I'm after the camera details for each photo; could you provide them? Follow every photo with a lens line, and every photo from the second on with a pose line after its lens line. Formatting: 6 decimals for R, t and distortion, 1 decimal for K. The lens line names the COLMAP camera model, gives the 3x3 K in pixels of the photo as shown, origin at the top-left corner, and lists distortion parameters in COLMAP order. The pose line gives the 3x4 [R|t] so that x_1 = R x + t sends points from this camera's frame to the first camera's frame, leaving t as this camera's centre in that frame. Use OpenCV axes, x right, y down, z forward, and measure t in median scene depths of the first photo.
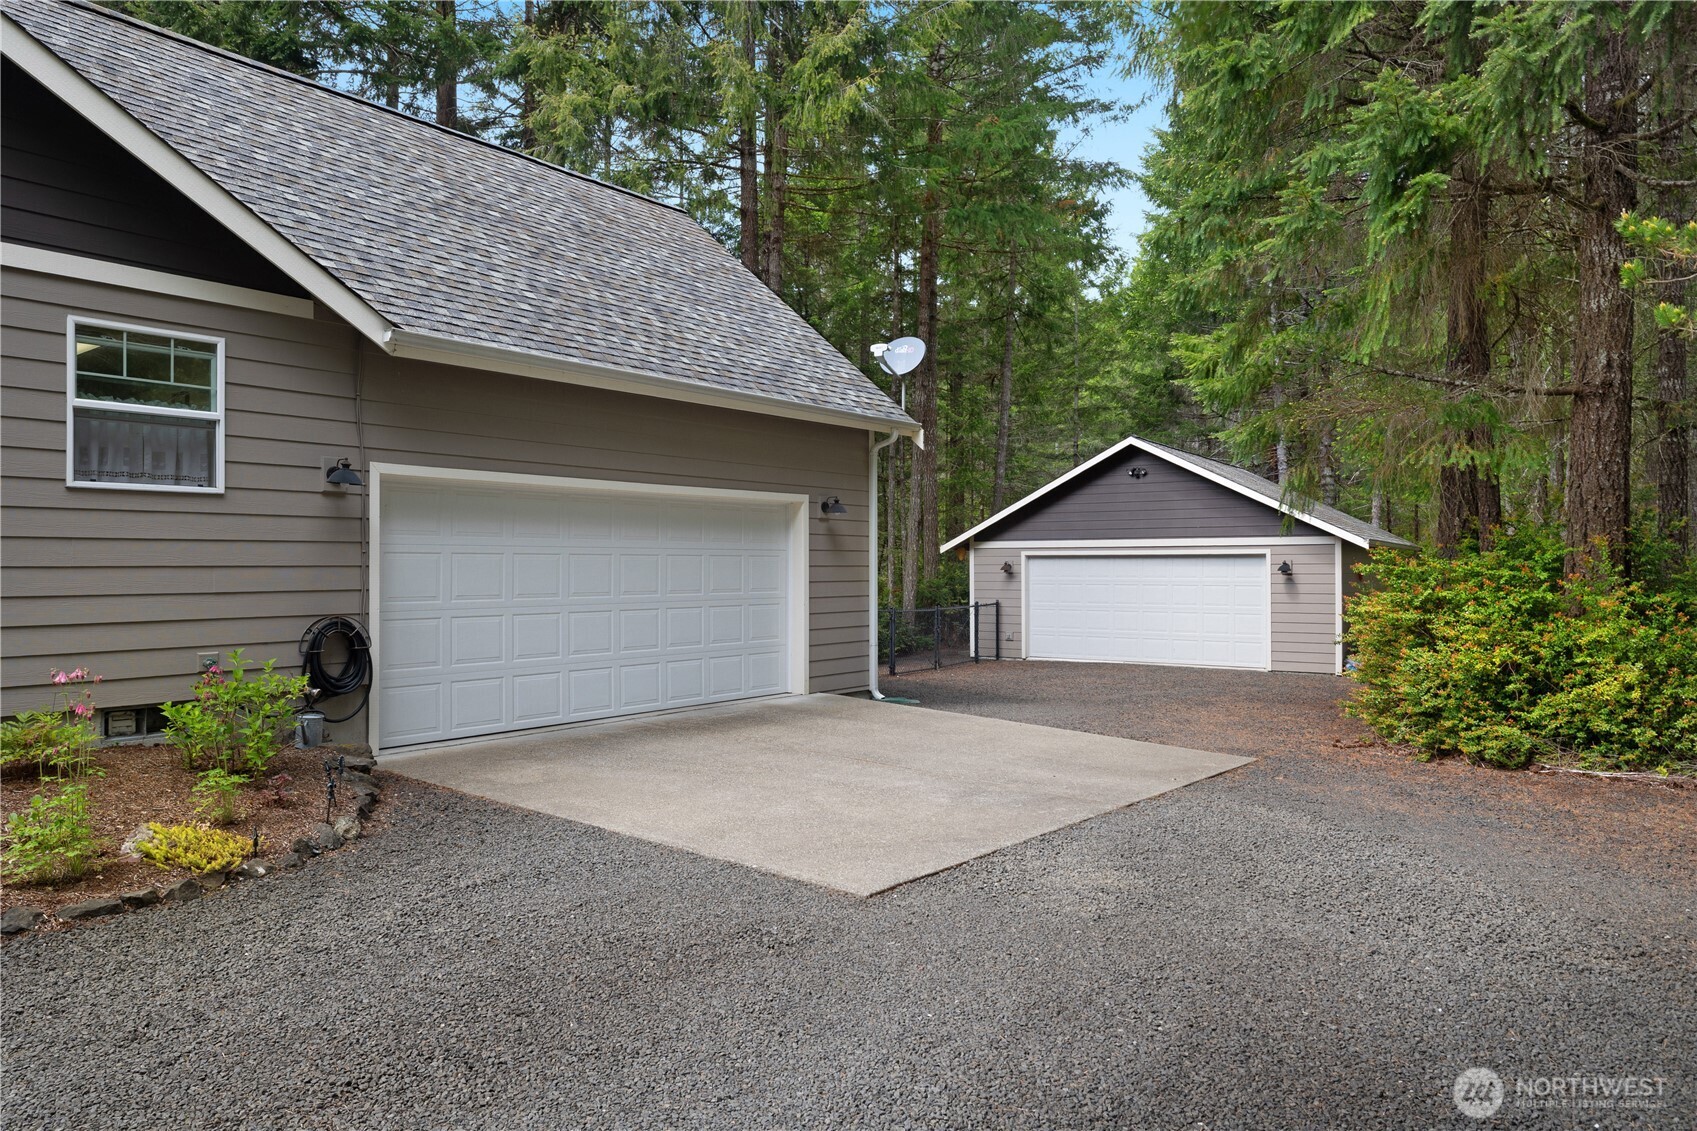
lens RADIAL K [[1063.1, 0, 848.5], [0, 1063.1, 565.5], [0, 0, 1]] dist [0.004396, 0.000723]
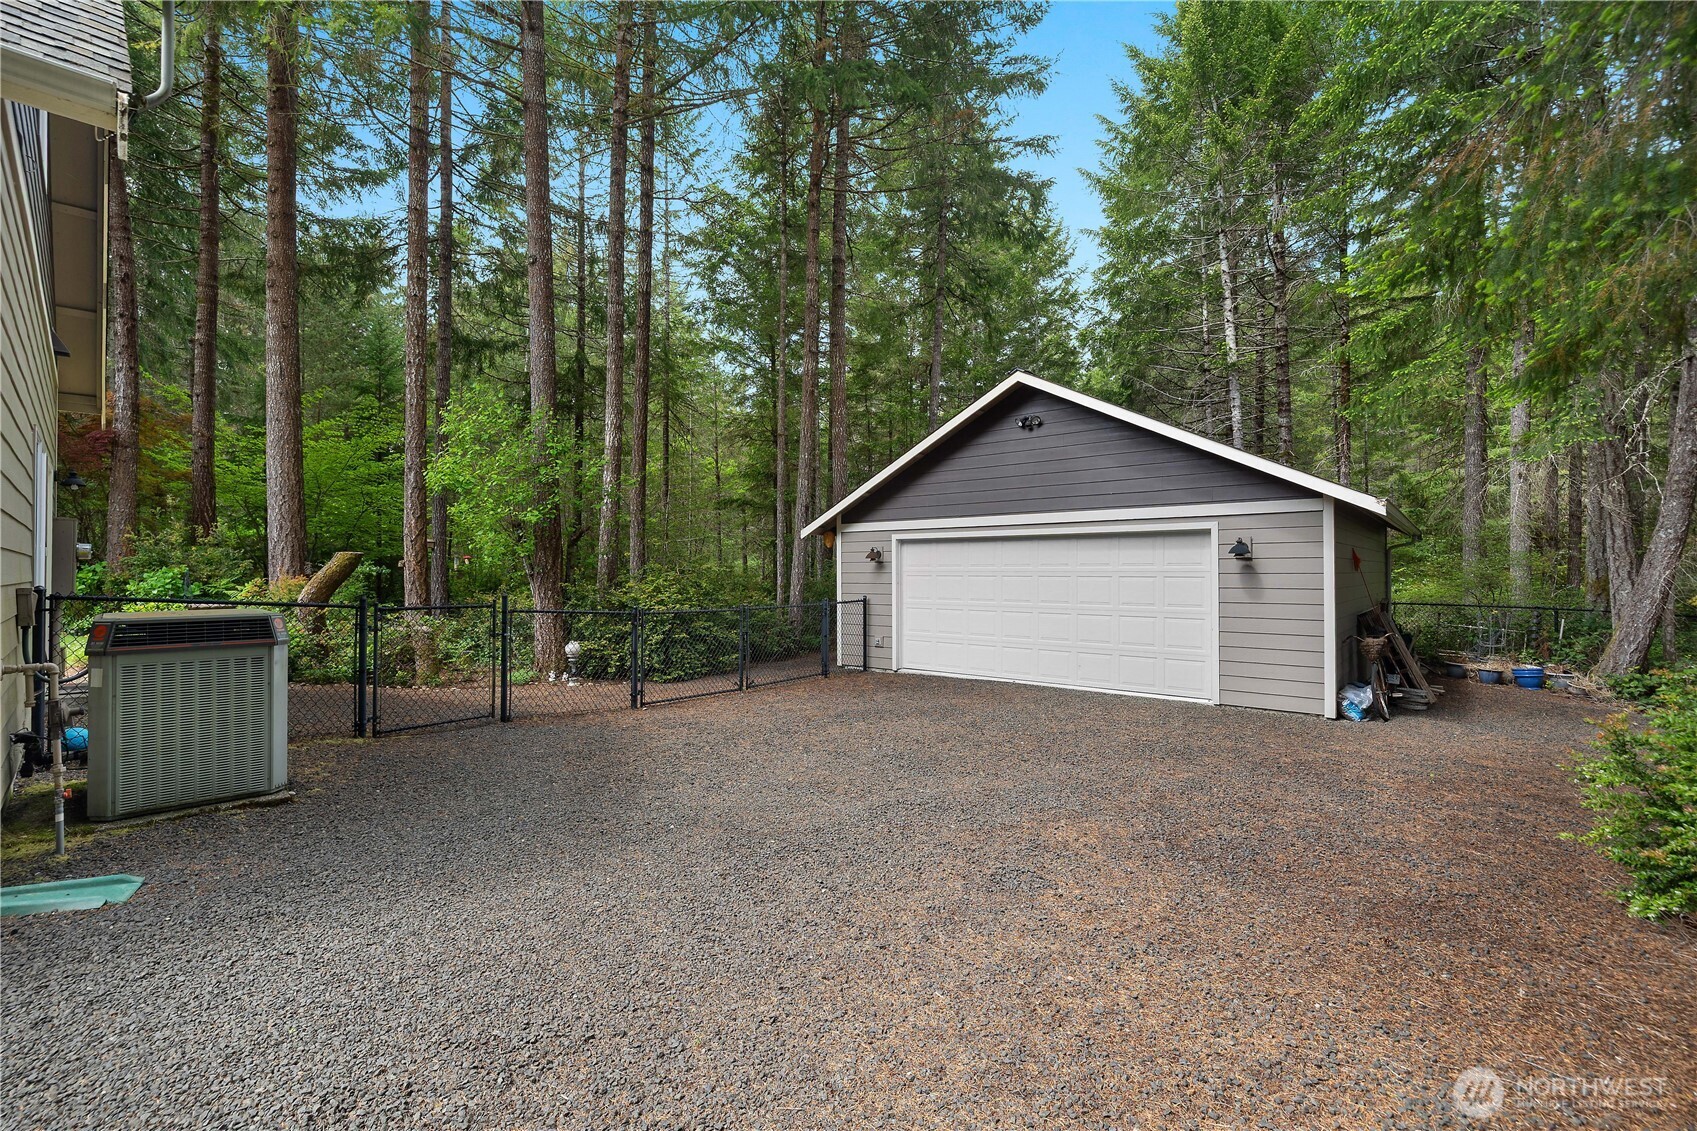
lens RADIAL K [[730.3, 0, 852.8], [0, 730.3, 566.6], [0, 0, 1]] dist [0.000589, 0.000097]
pose [[0.993555, -0.002801, -0.113315, 0.200359], [0.003028, 0.999994, 0.001832, 0.009737], [0.113309, -0.002163, 0.993557, 0.471250]]
